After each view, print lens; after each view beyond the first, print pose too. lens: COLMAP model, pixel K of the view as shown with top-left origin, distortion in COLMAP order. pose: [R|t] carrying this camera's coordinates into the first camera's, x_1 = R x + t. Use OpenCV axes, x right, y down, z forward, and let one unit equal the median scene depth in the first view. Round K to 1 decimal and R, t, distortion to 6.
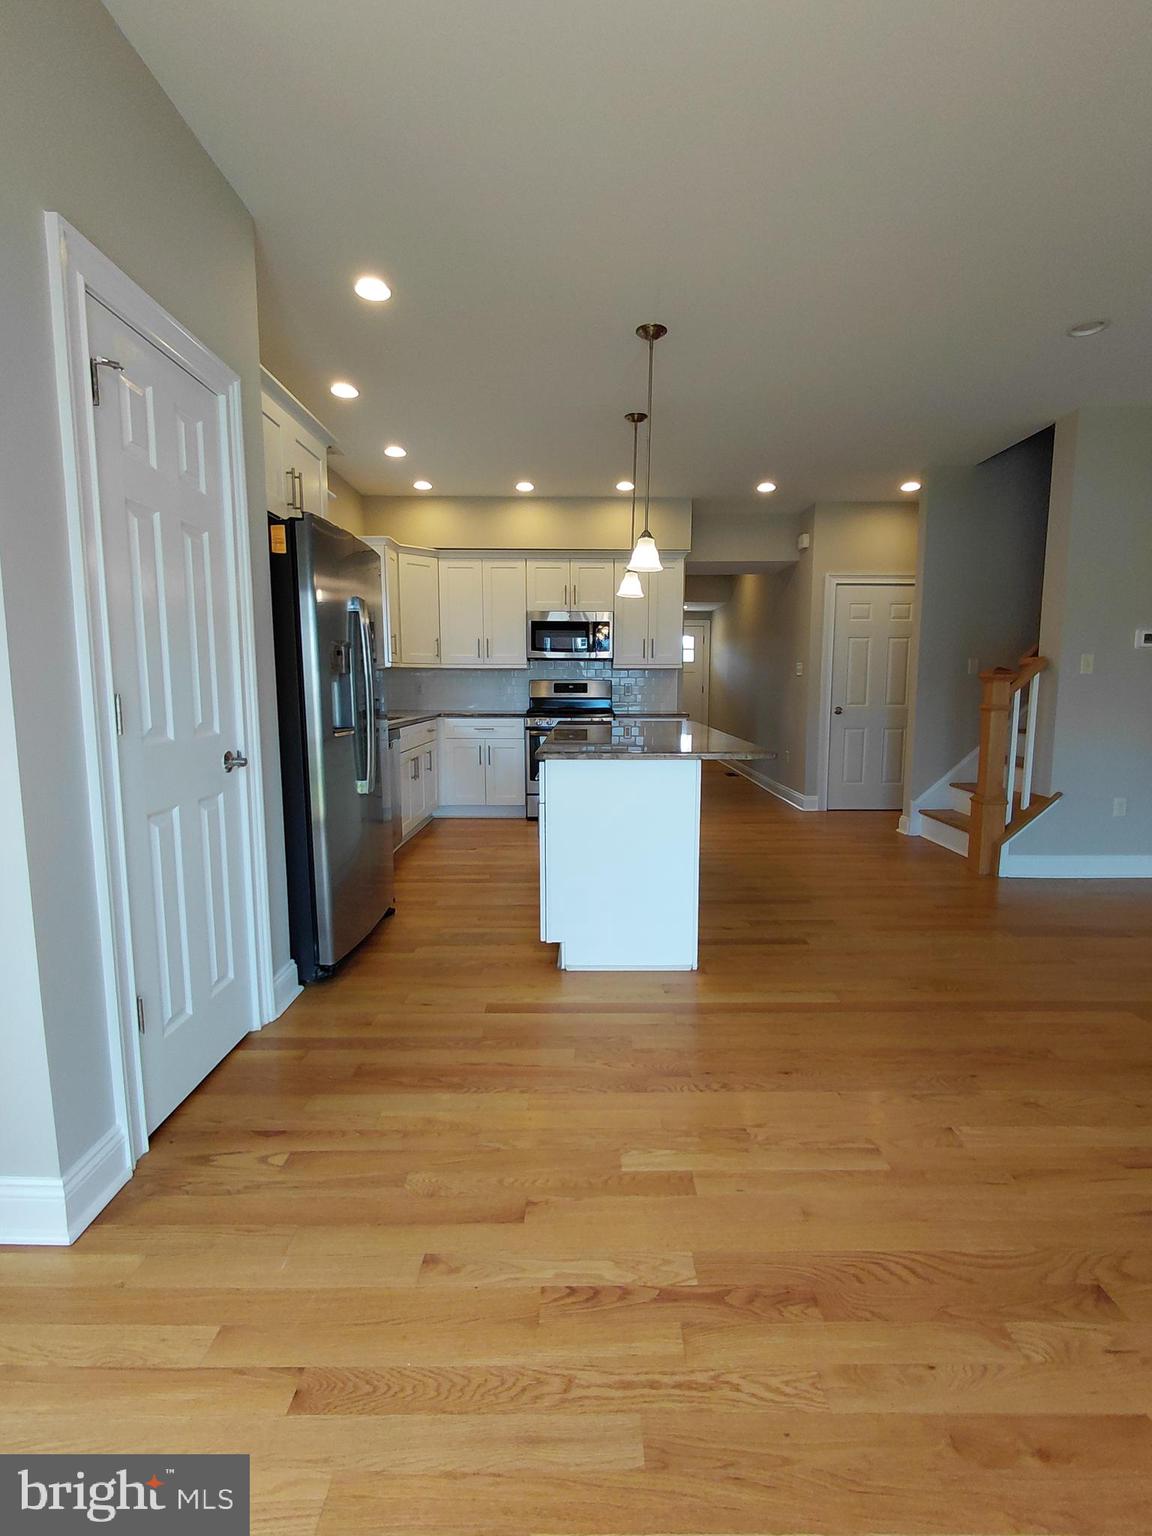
lens RADIAL K [[711.1, 0, 581.3], [0, 711.1, 768.7], [0, 0, 1]] dist [-0.001993, -0.001594]
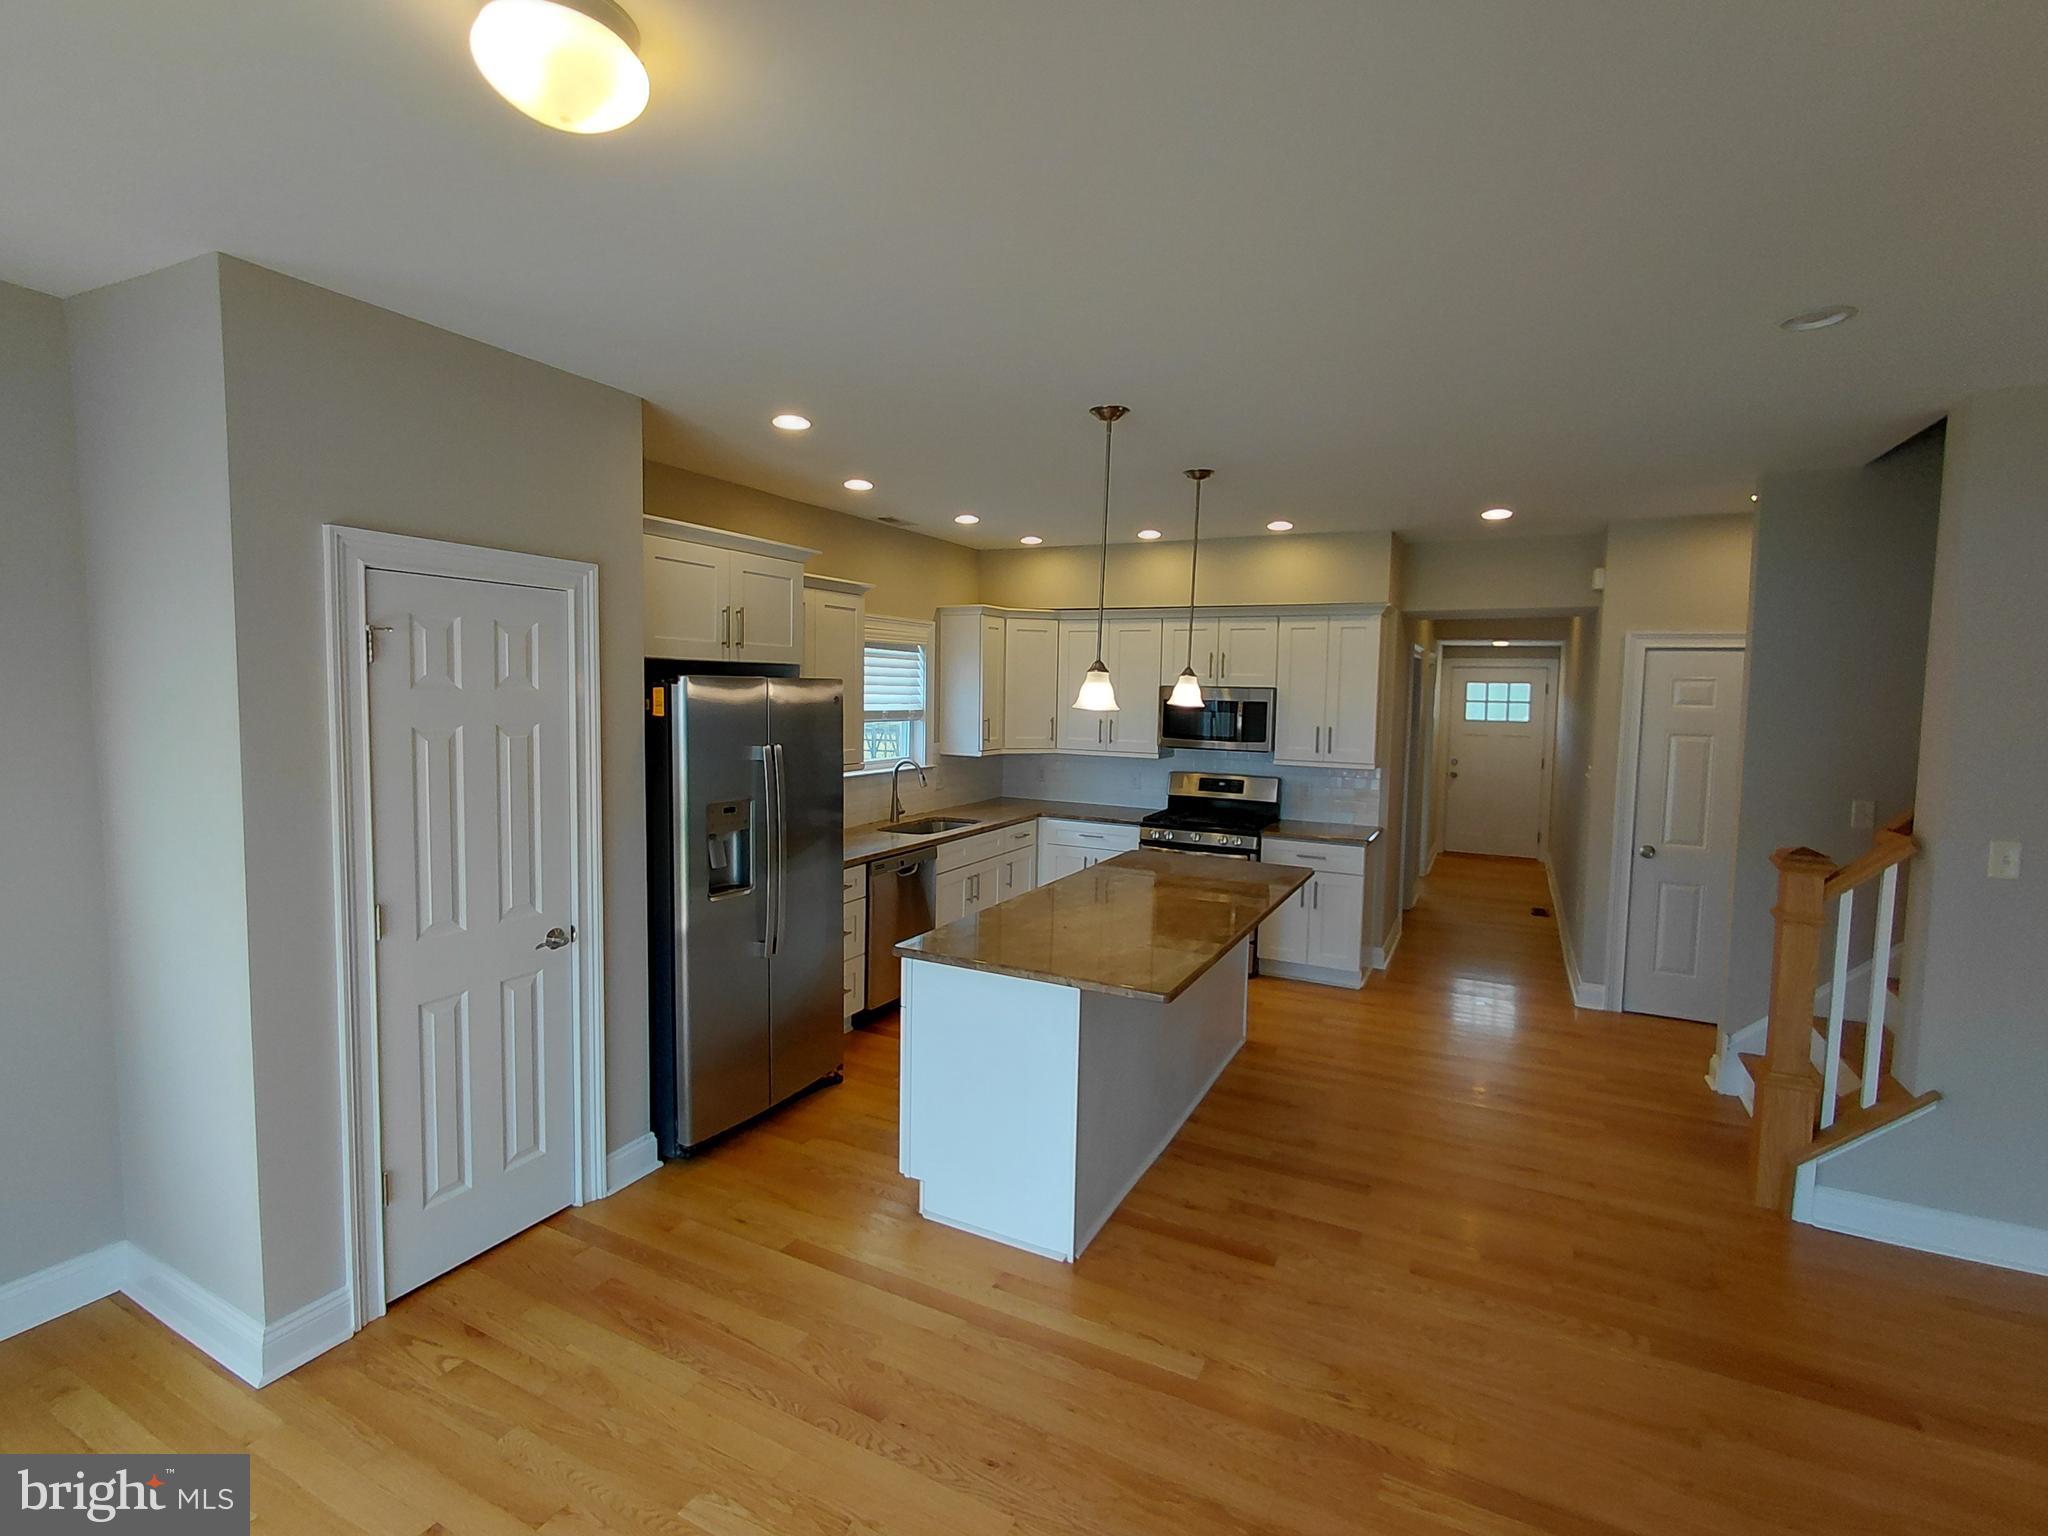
lens RADIAL K [[948.2, 0, 1016.1], [0, 948.2, 752.6], [0, 0, 1]] dist [-0.001993, -0.001594]
pose [[0.888124, 0.047138, -0.457179, 0.498671], [-0.072782, 0.996599, -0.038632, -0.192896], [0.453804, 0.067584, 0.888535, 0.049786]]
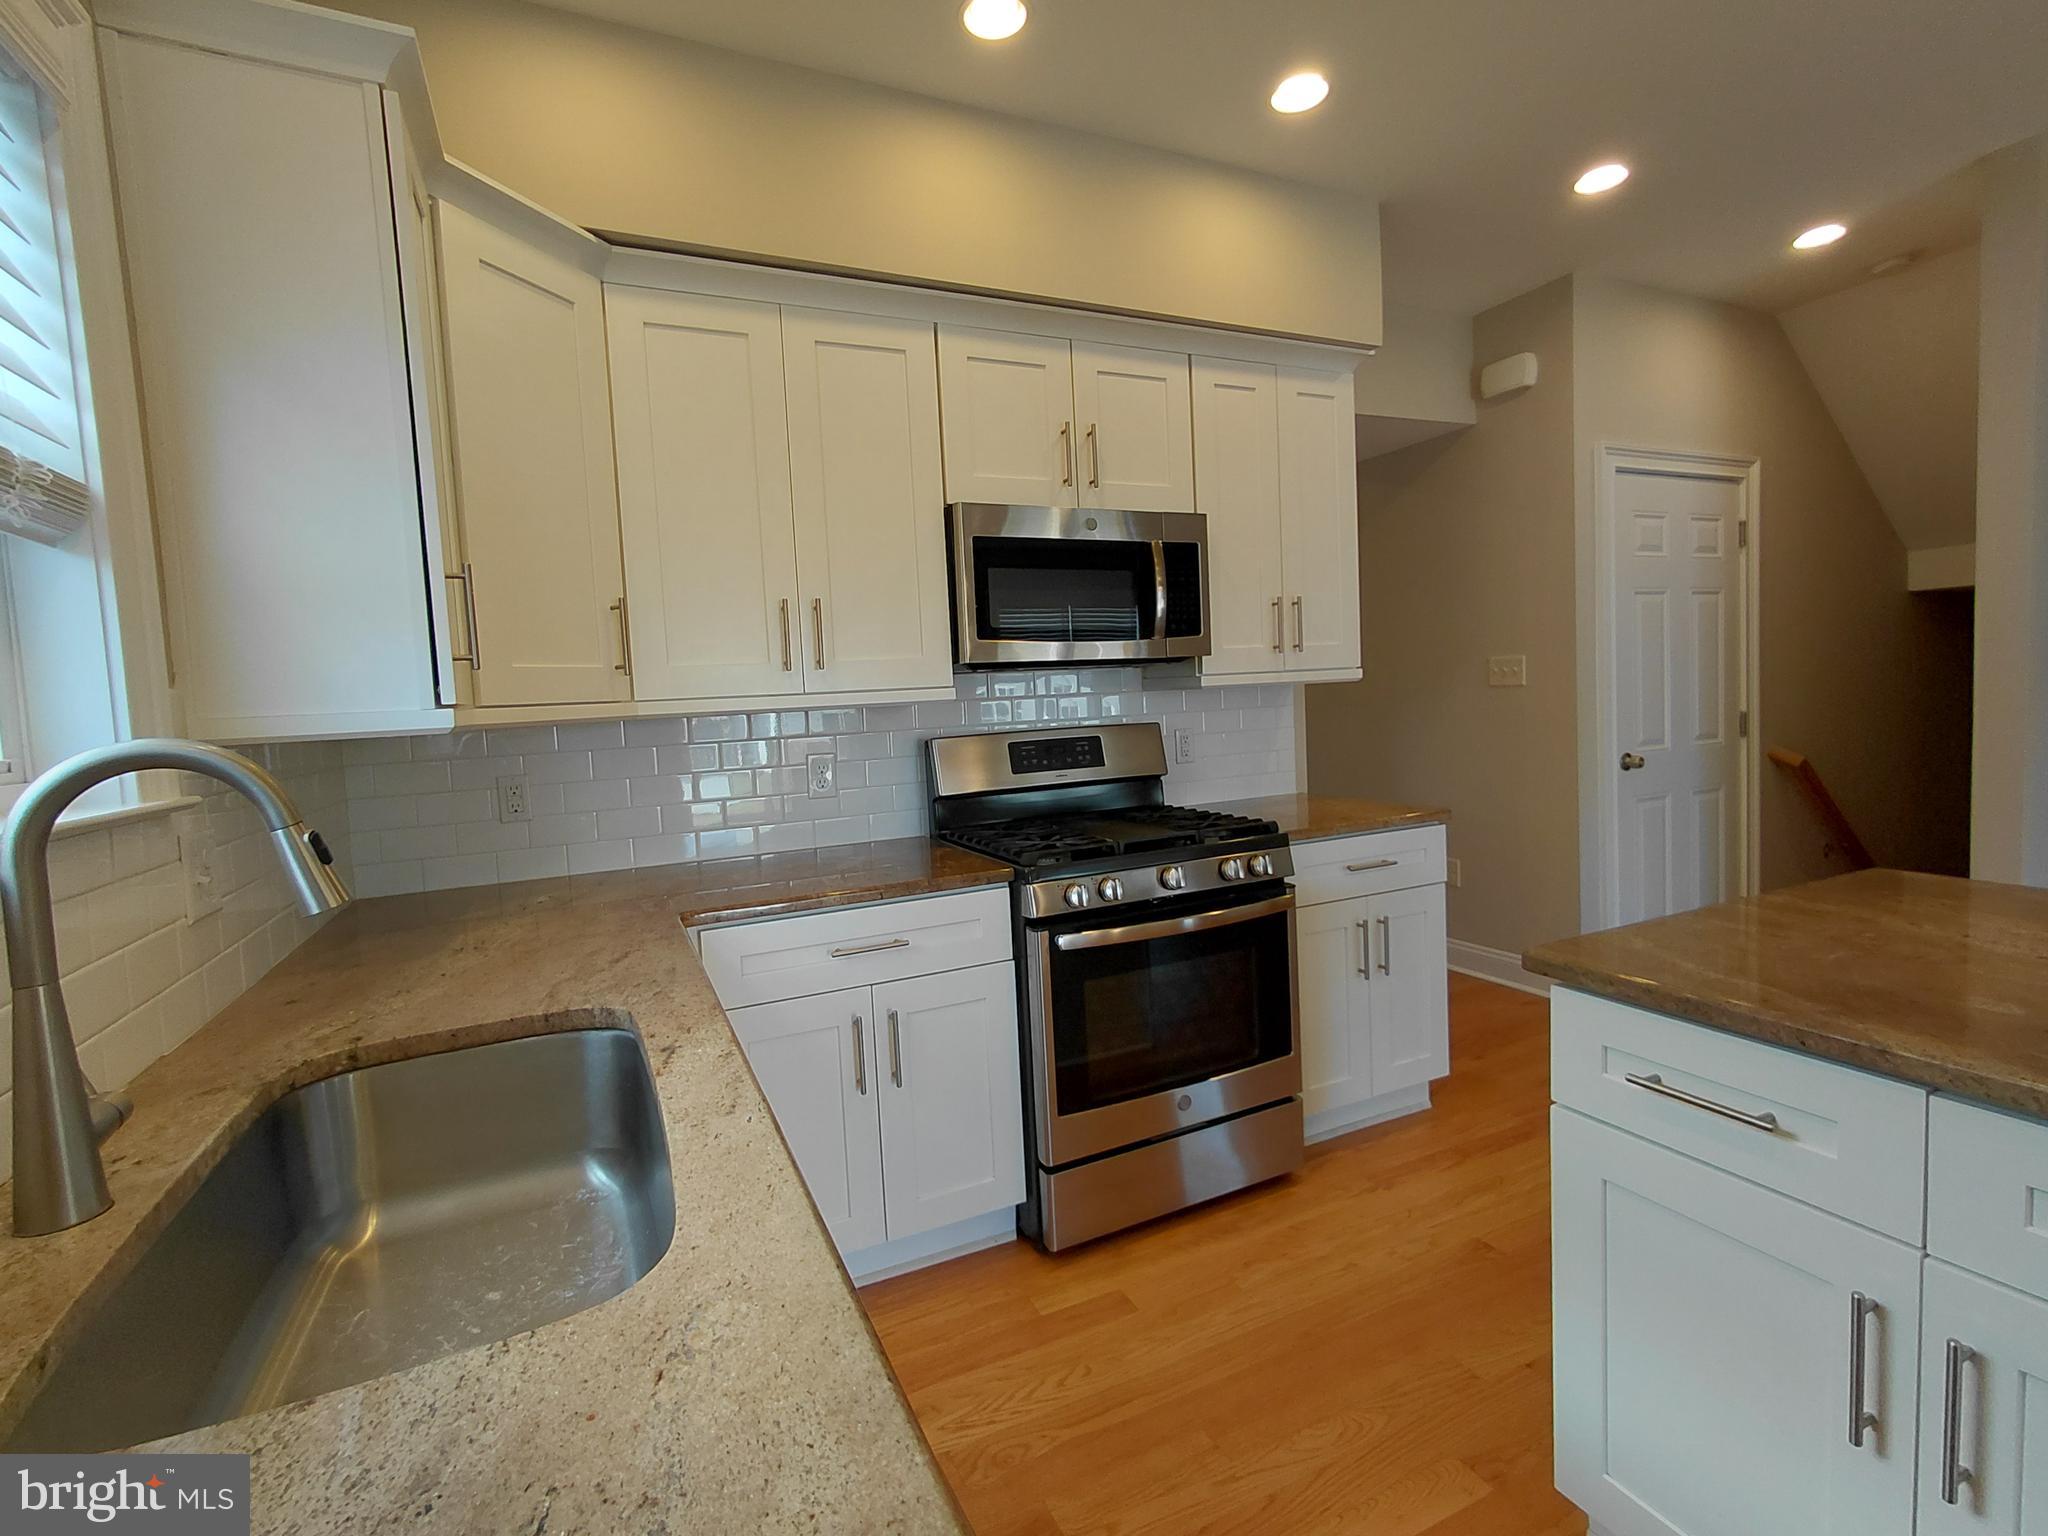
lens RADIAL K [[956.7, 0, 1027.5], [0, 956.7, 760.0], [0, 0, 1]] dist [0.000417, 0.006700]
pose [[0.905226, -0.075443, 0.418179, -0.423085], [0.100784, 0.994151, -0.038813, -0.195929], [-0.412805, 0.077280, 0.907535, 1.253726]]
